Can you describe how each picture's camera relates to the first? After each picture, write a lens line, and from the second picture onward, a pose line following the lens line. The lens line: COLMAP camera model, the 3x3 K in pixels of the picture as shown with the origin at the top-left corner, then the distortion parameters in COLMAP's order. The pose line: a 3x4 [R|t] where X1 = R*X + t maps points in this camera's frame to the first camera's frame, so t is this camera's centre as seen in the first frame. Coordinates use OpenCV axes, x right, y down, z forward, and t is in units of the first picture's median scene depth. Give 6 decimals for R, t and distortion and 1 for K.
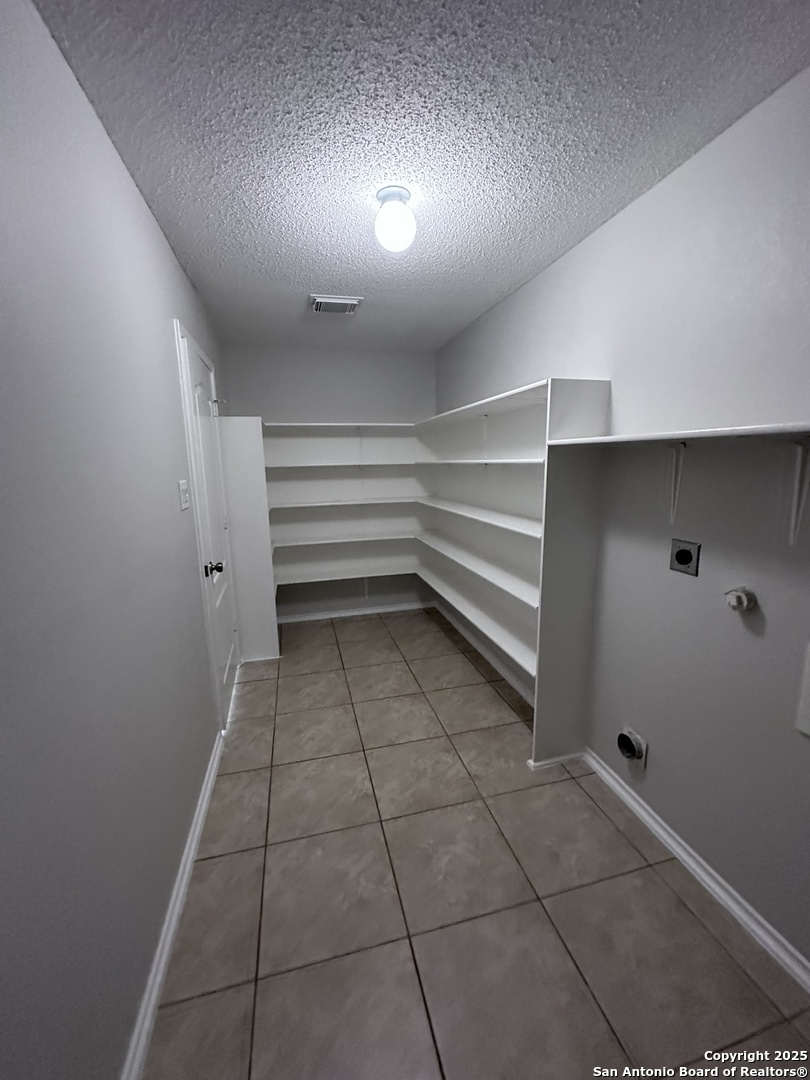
lens RADIAL K [[429.7, 0, 405.4], [0, 429.7, 540.6], [0, 0, 1]] dist [0.000625, 0.000252]
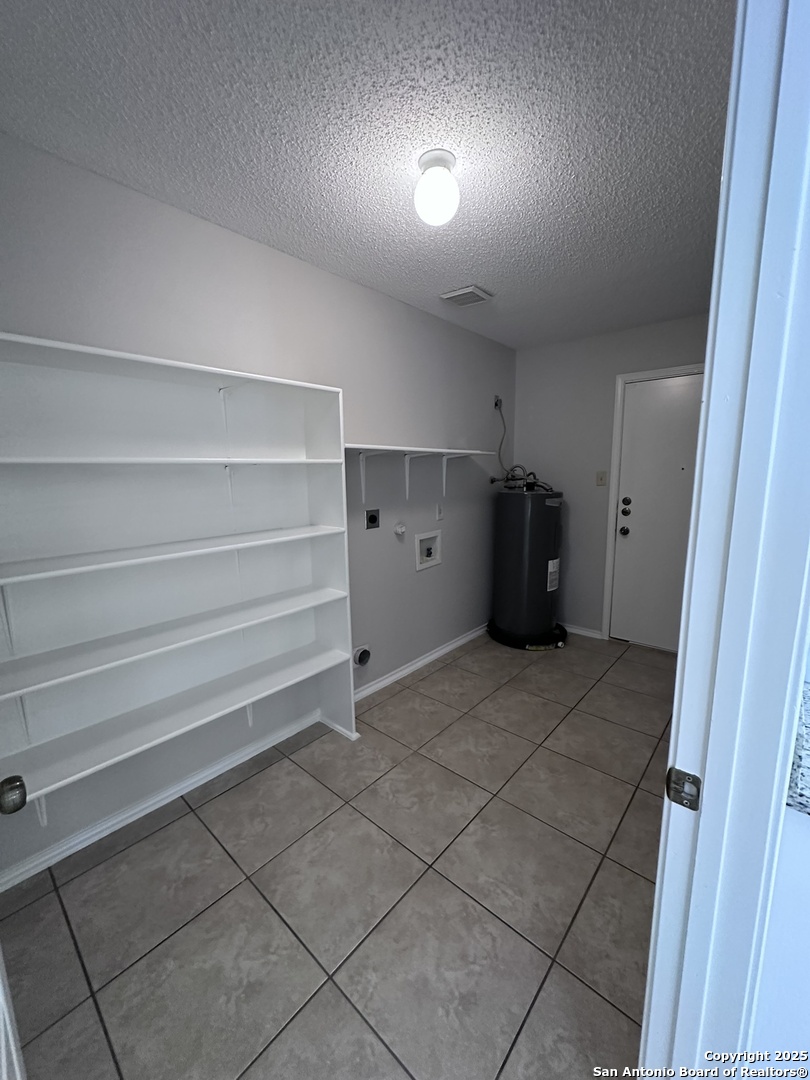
lens RADIAL K [[429.7, 0, 404.6], [0, 429.7, 539.2], [0, 0, 1]] dist [0.000625, 0.000252]
pose [[-0.562881, -0.105966, 0.819717, -0.683321], [0.173446, 0.954523, 0.242493, -0.225983], [-0.808135, 0.278671, -0.518903, 1.445786]]
